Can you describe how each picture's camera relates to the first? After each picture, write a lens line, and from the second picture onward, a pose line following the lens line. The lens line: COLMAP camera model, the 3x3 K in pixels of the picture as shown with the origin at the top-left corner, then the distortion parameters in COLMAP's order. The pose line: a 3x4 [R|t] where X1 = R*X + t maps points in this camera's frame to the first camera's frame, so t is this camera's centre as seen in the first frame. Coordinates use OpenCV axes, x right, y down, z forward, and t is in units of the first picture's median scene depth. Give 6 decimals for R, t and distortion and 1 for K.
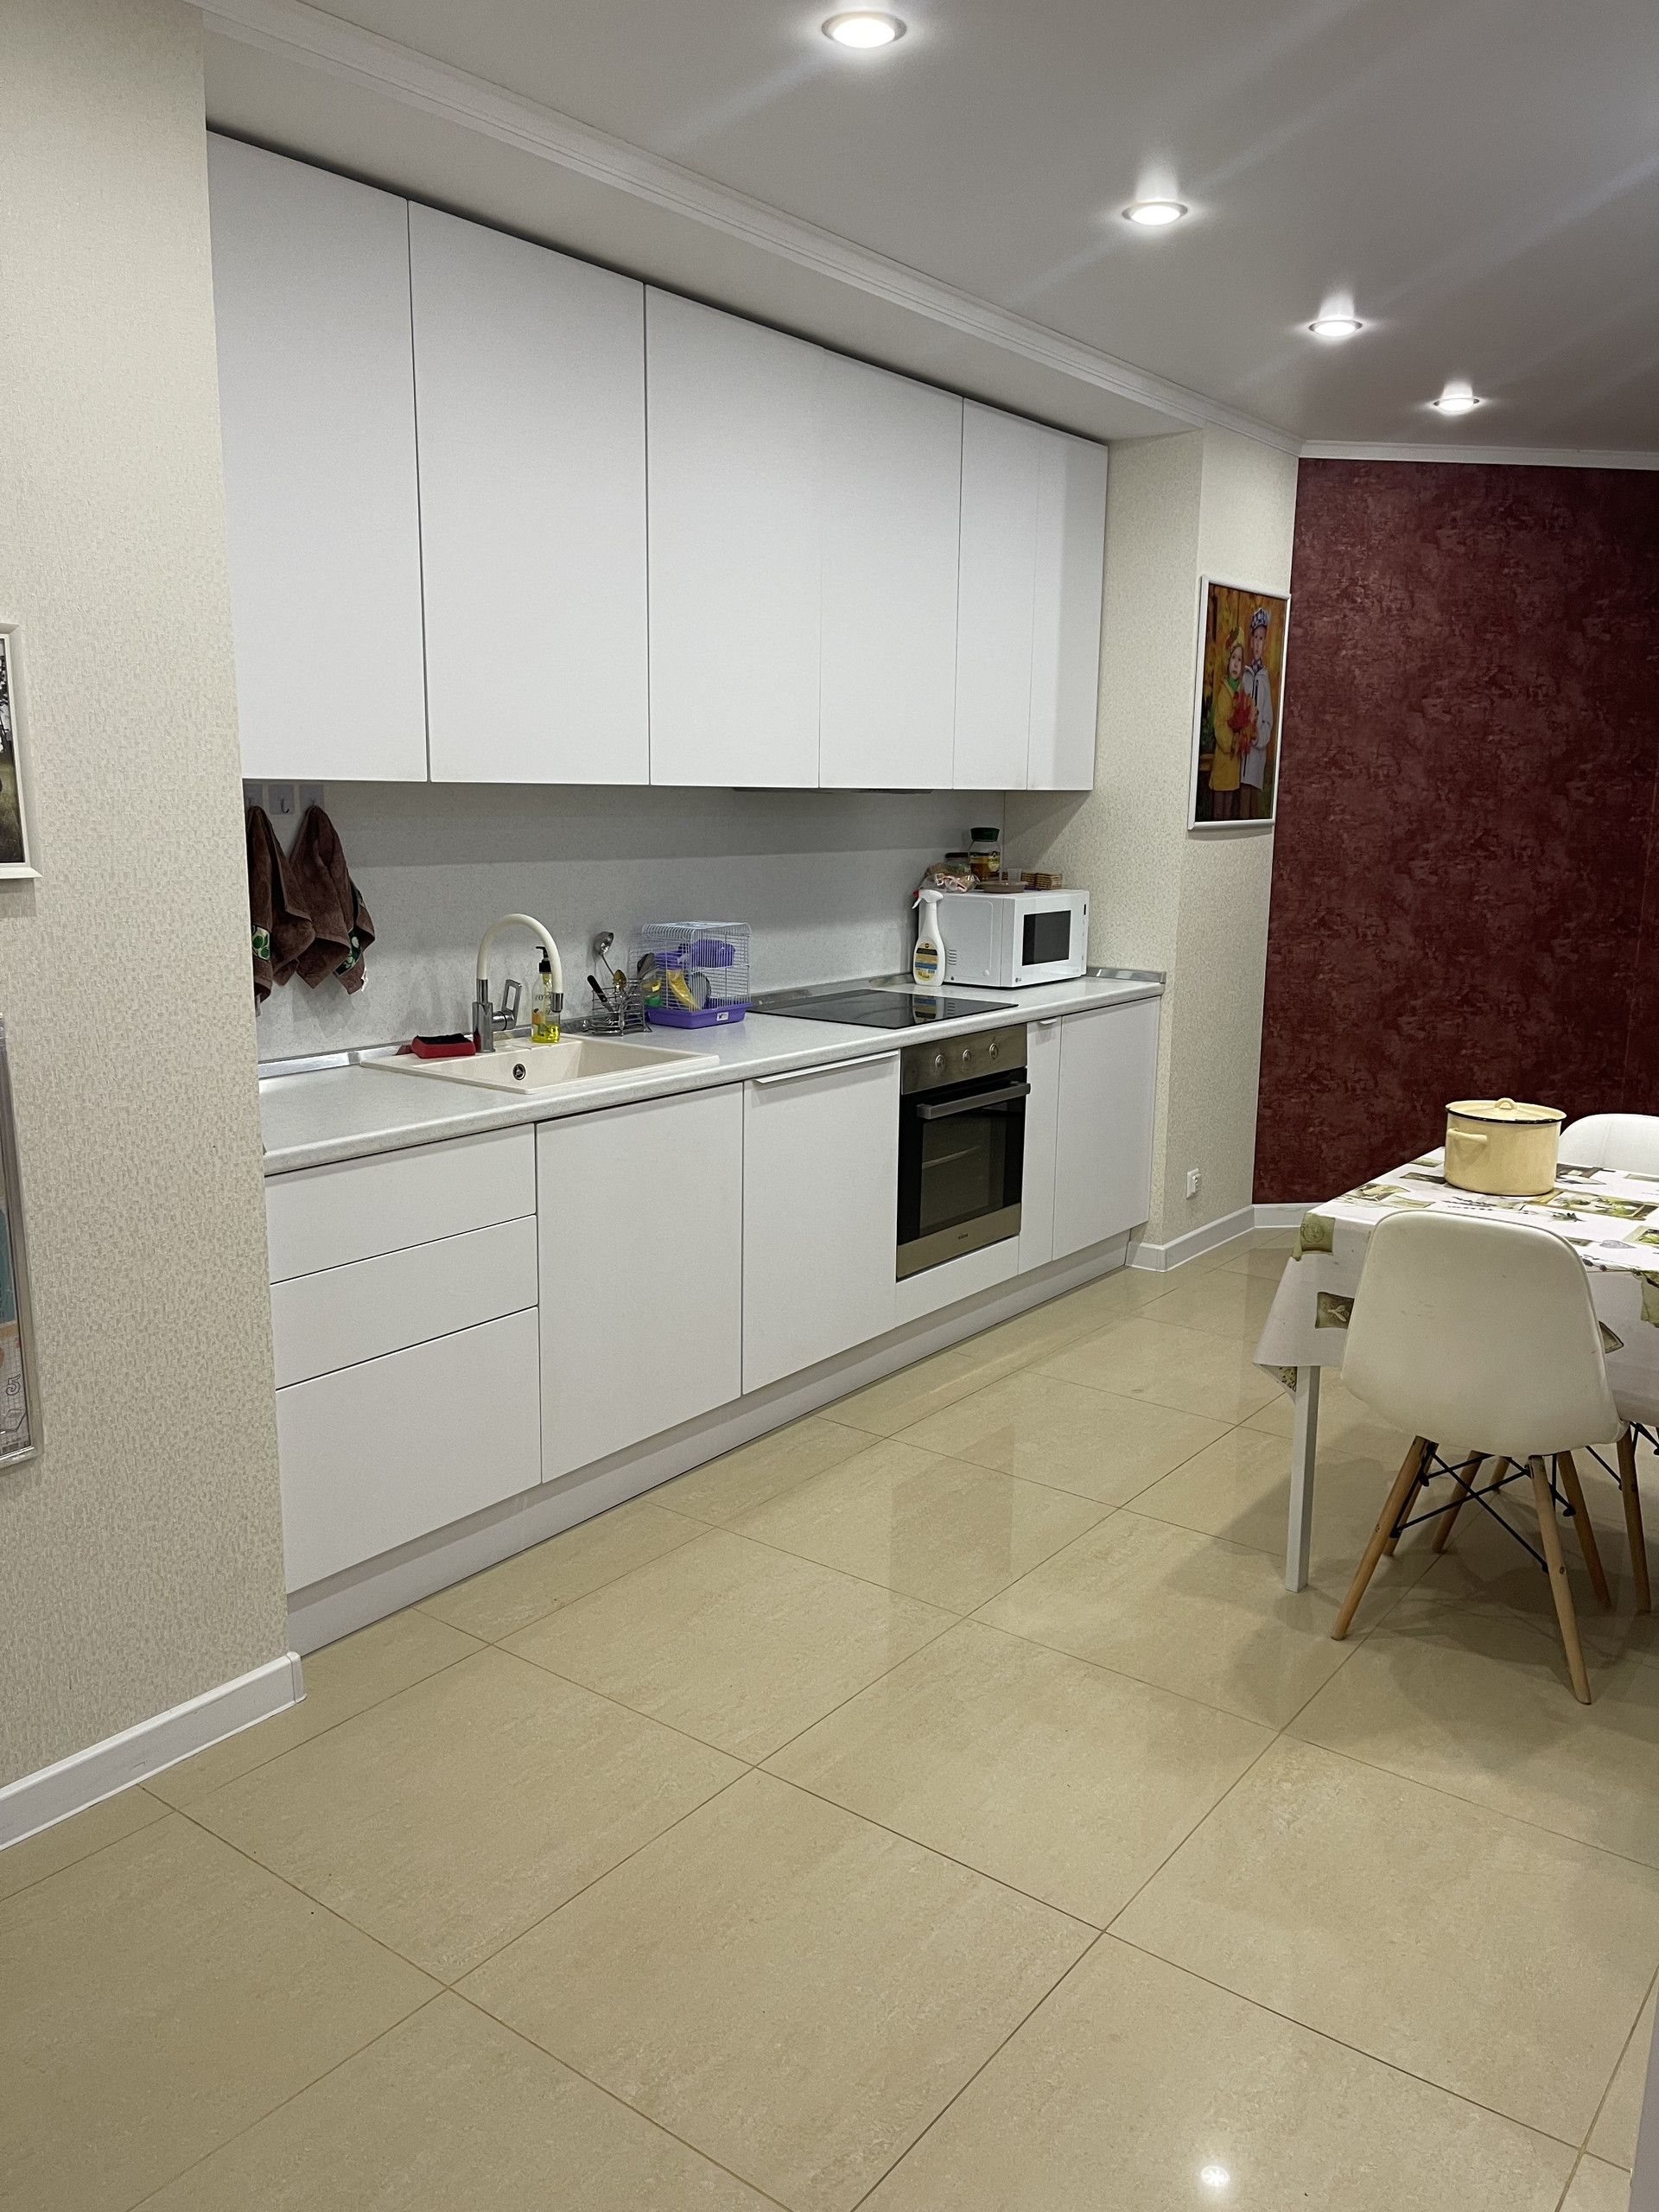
lens RADIAL K [[1613.7, 0, 820.0], [0, 1613.7, 1116.5], [0, 0, 1]] dist [0.046657, -0.086210]
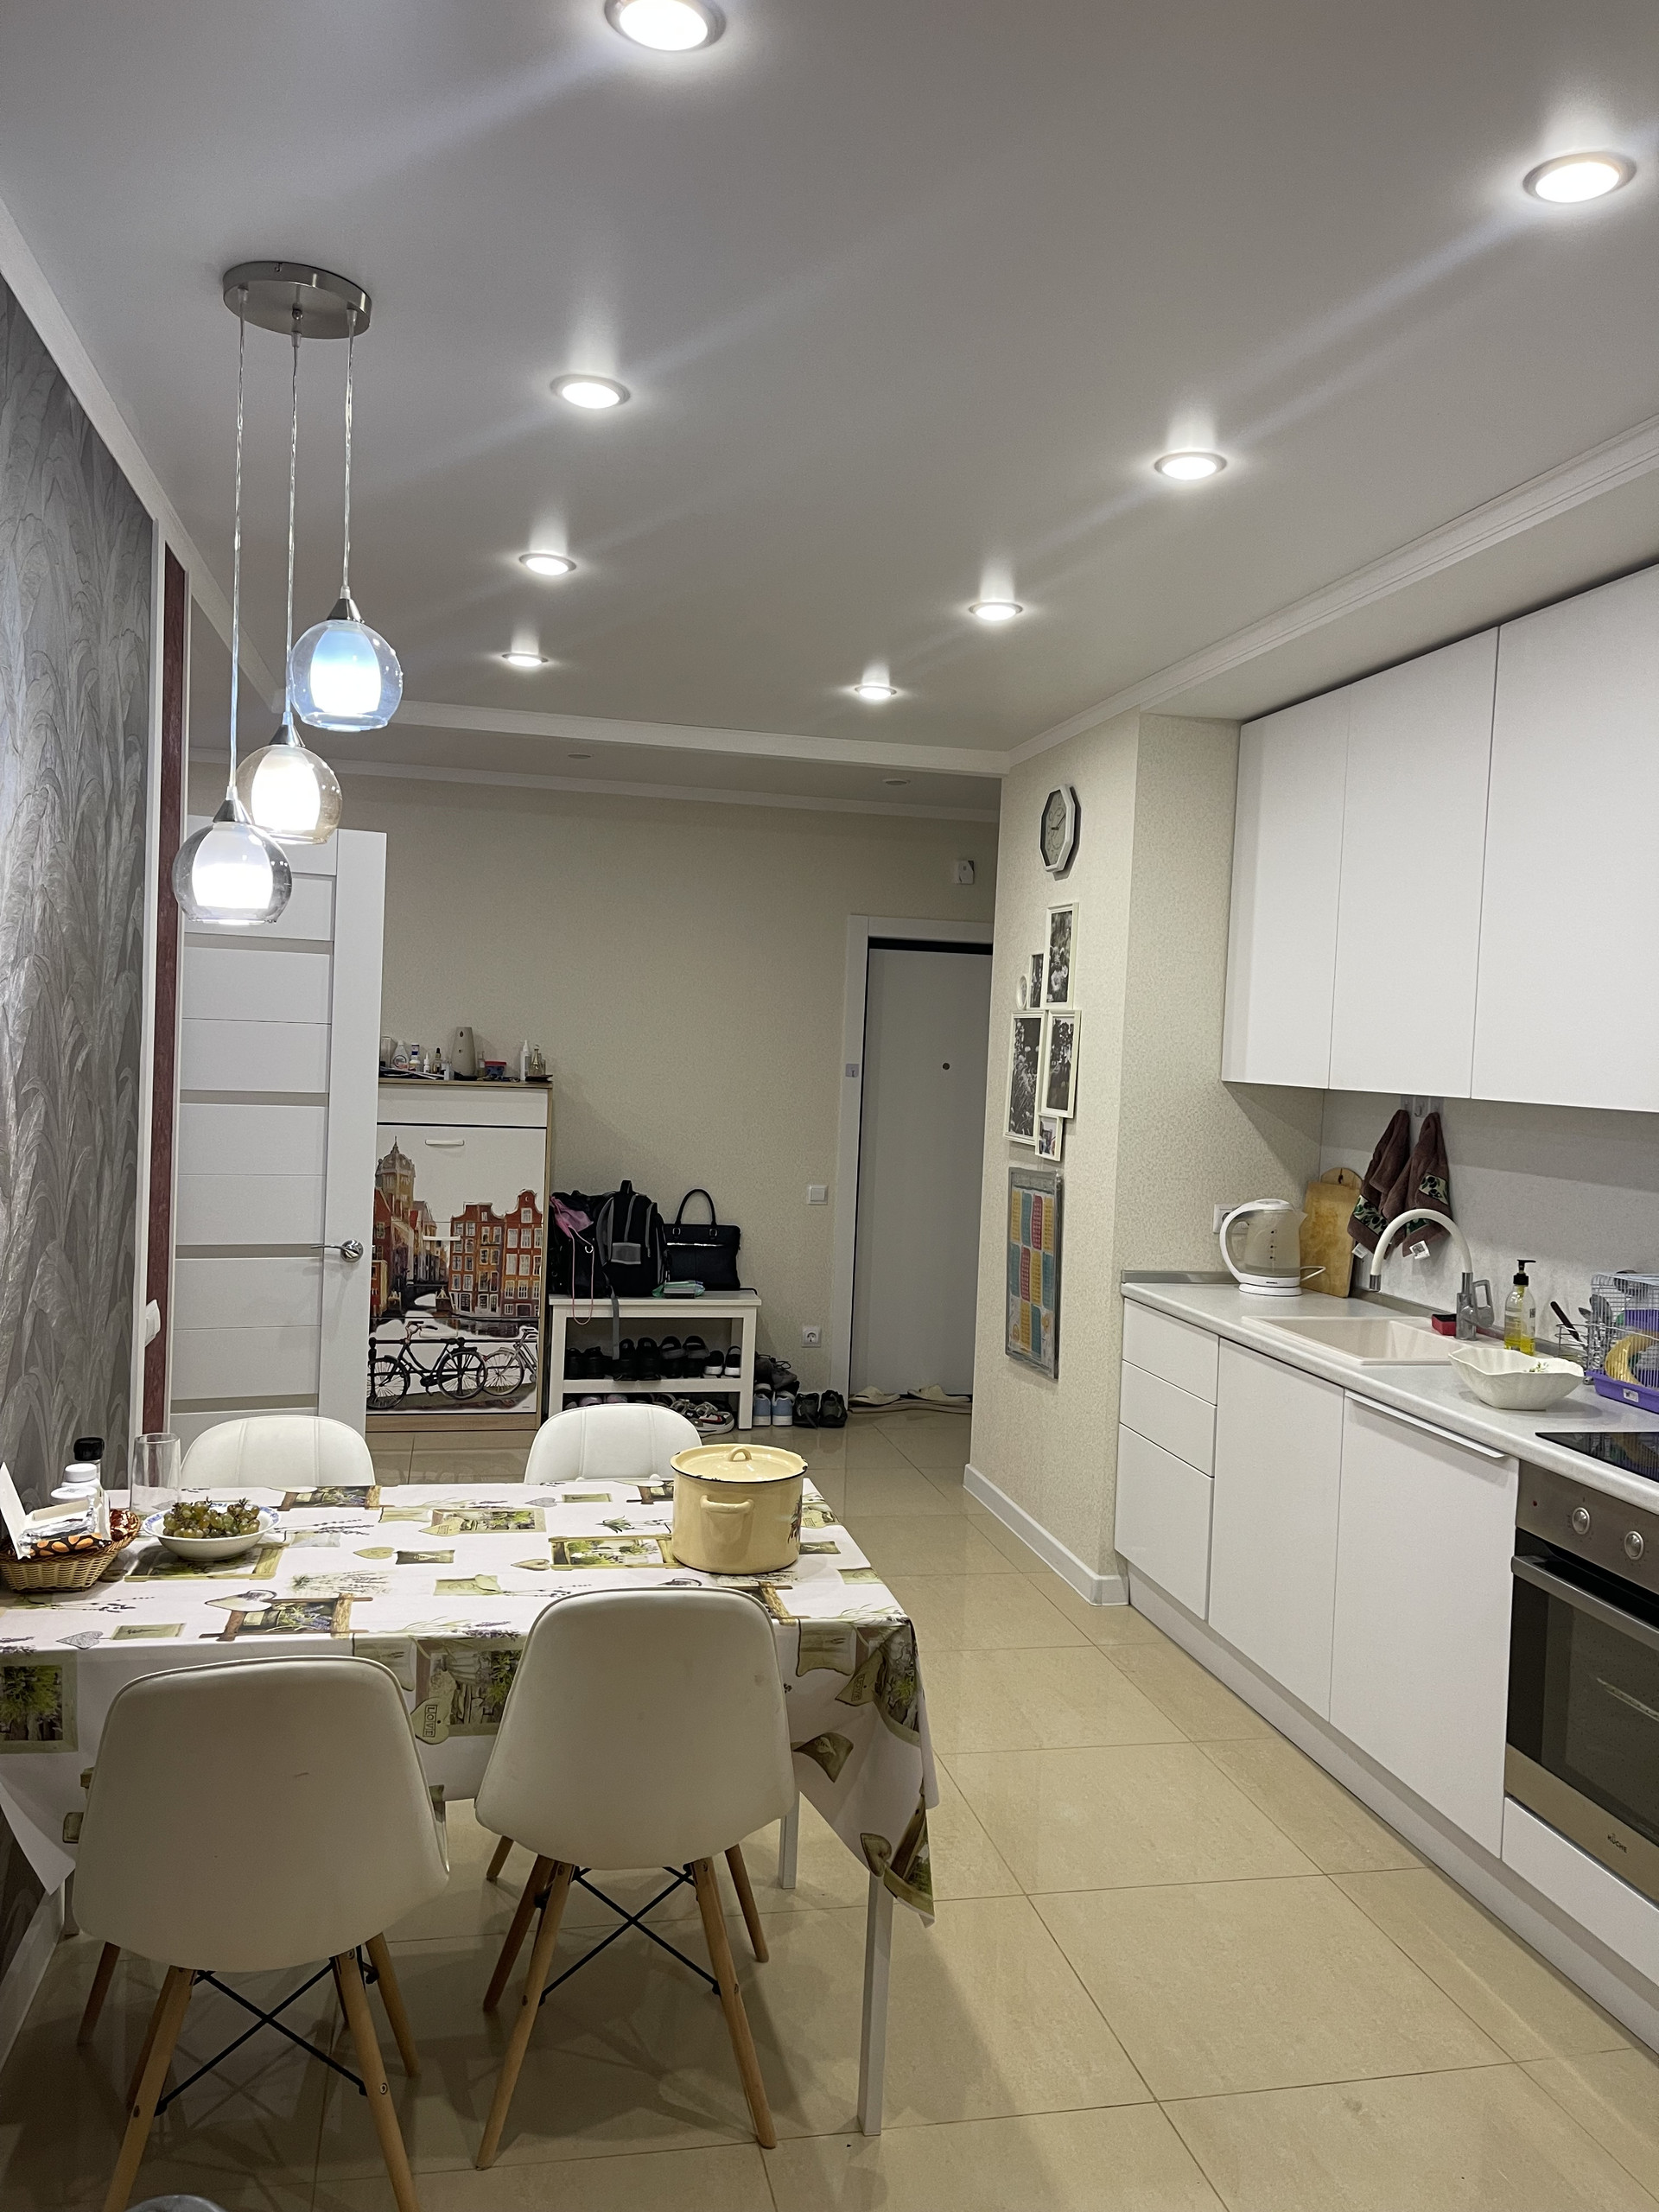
lens RADIAL K [[1613.7, 0, 820.0], [0, 1613.7, 1116.5], [0, 0, 1]] dist [0.046657, -0.086210]
pose [[-0.640513, -0.005970, -0.767924, 0.905458], [-0.203230, 0.965636, 0.162004, -0.273243], [0.740568, 0.259831, -0.619716, 1.318858]]
